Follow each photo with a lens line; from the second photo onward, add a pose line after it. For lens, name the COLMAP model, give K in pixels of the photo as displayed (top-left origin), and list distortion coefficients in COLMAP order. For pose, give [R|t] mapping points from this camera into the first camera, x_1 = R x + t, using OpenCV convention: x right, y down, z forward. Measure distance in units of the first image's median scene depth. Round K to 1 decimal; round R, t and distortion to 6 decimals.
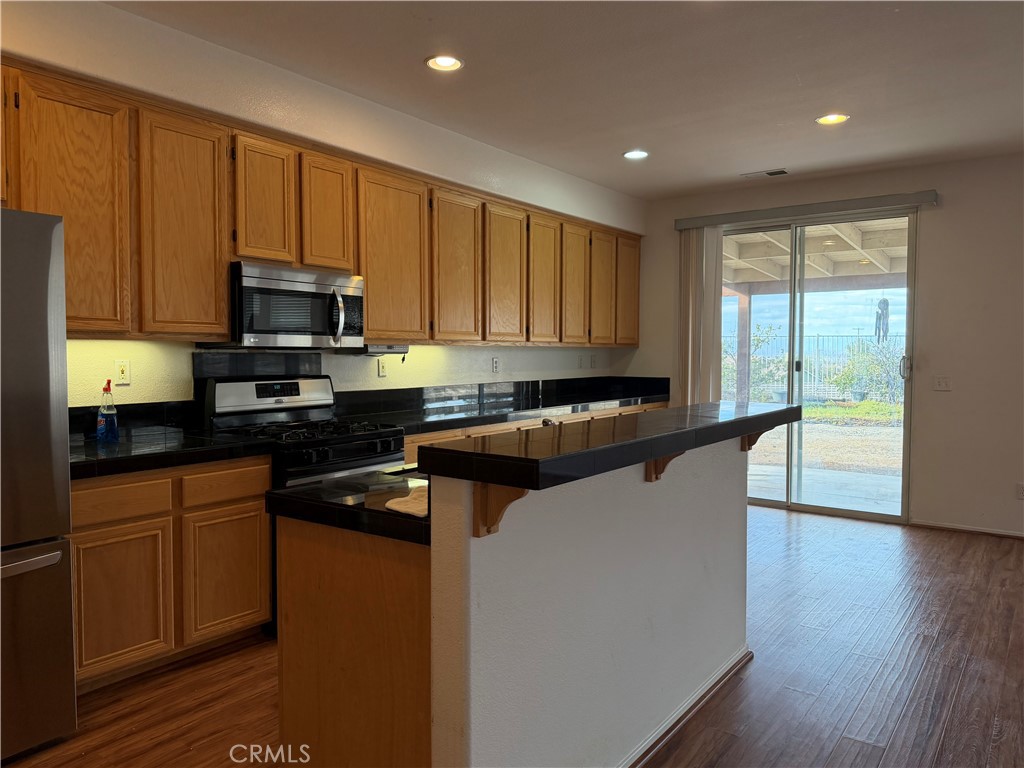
lens RADIAL K [[729.7, 0, 513.7], [0, 729.7, 382.8], [0, 0, 1]] dist [0.059070, -0.073034]
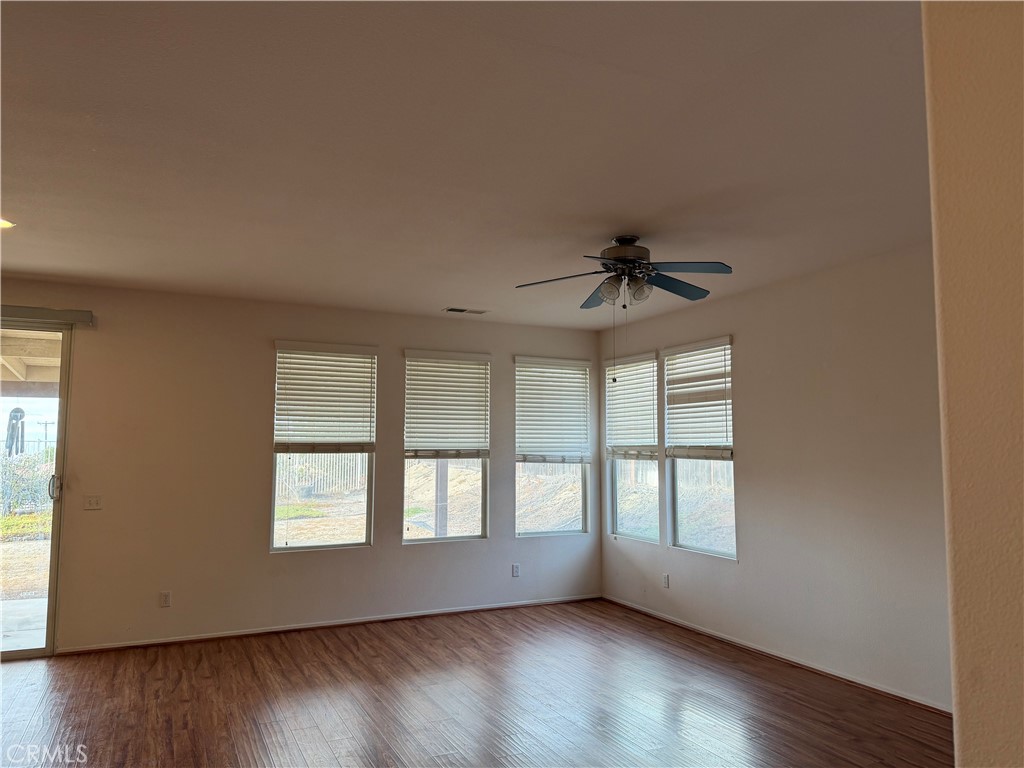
lens RADIAL K [[729.7, 0, 512.8], [0, 729.7, 384.0], [0, 0, 1]] dist [0.059070, -0.073034]
pose [[0.465598, 0.081188, 0.881265, -0.056250], [0.036752, 0.993150, -0.110913, -0.029234], [-0.884233, 0.084029, 0.459425, 0.023846]]
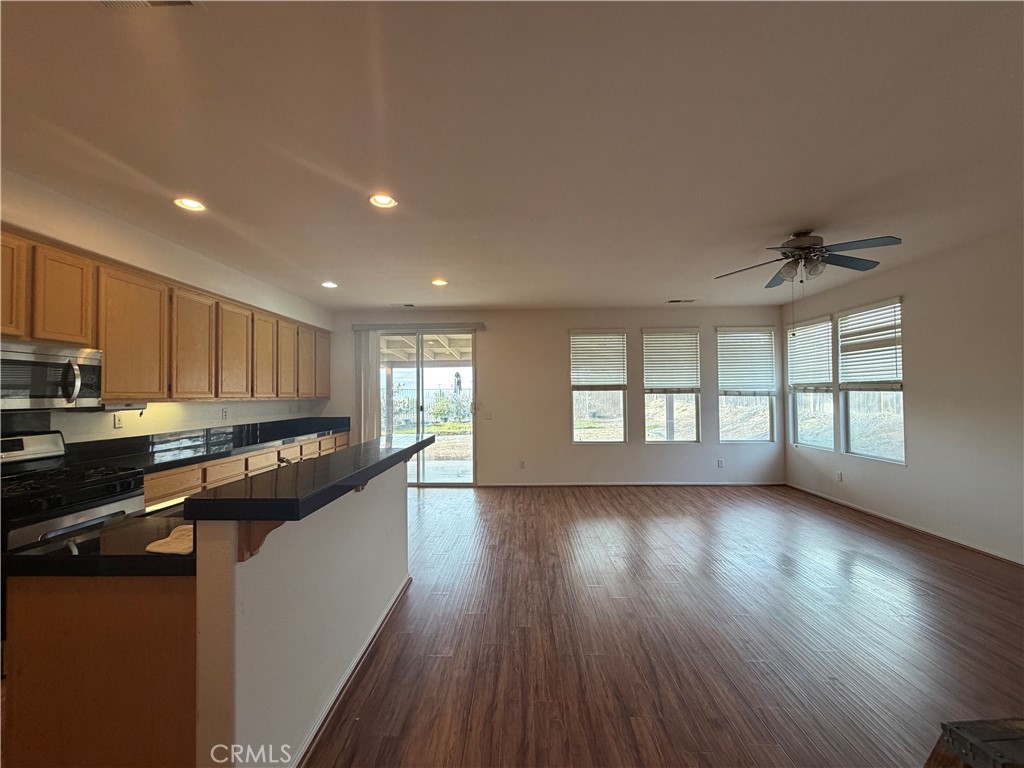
lens RADIAL K [[405.9, 0, 509.2], [0, 405.9, 385.5], [0, 0, 1]] dist [0.000670, -0.001023]
pose [[0.820448, 0.004011, 0.571707, -0.026178], [0.035045, 0.997742, -0.057292, -0.017509], [-0.570646, 0.067041, 0.818455, 0.032565]]
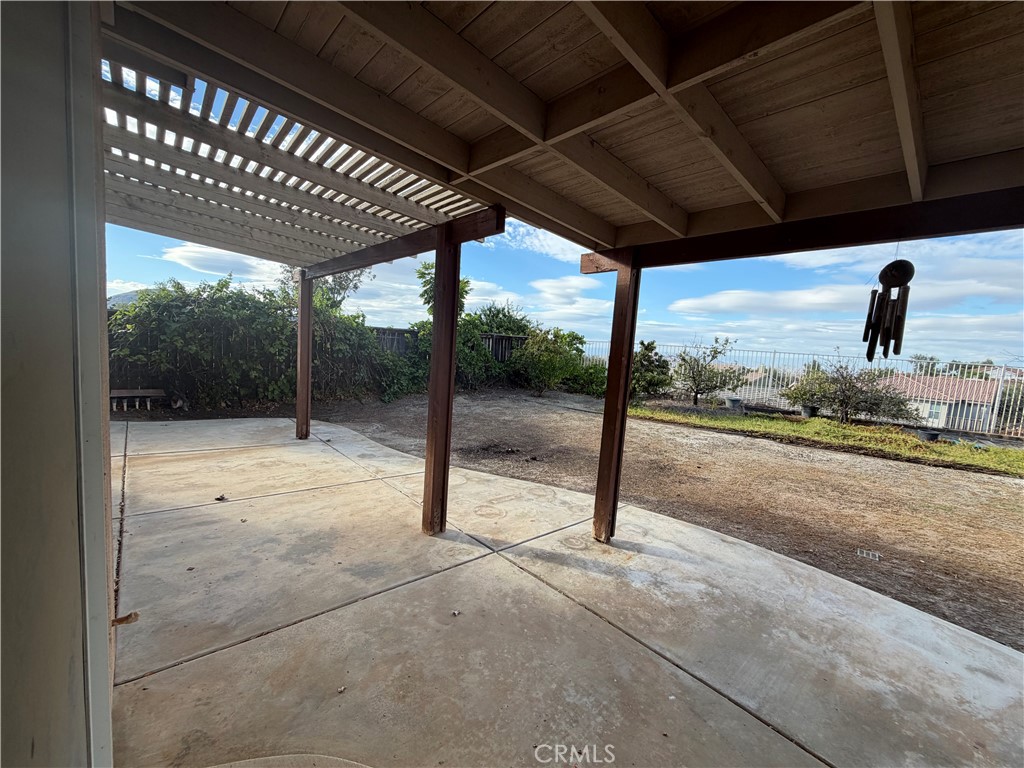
lens RADIAL K [[405.9, 0, 503.3], [0, 405.9, 391.5], [0, 0, 1]] dist [0.000670, -0.001023]
pose [[0.975126, 0.091283, -0.201983, 0.521378], [-0.078949, 0.994535, 0.068314, -0.052840], [0.207115, -0.050669, 0.977004, 1.144804]]
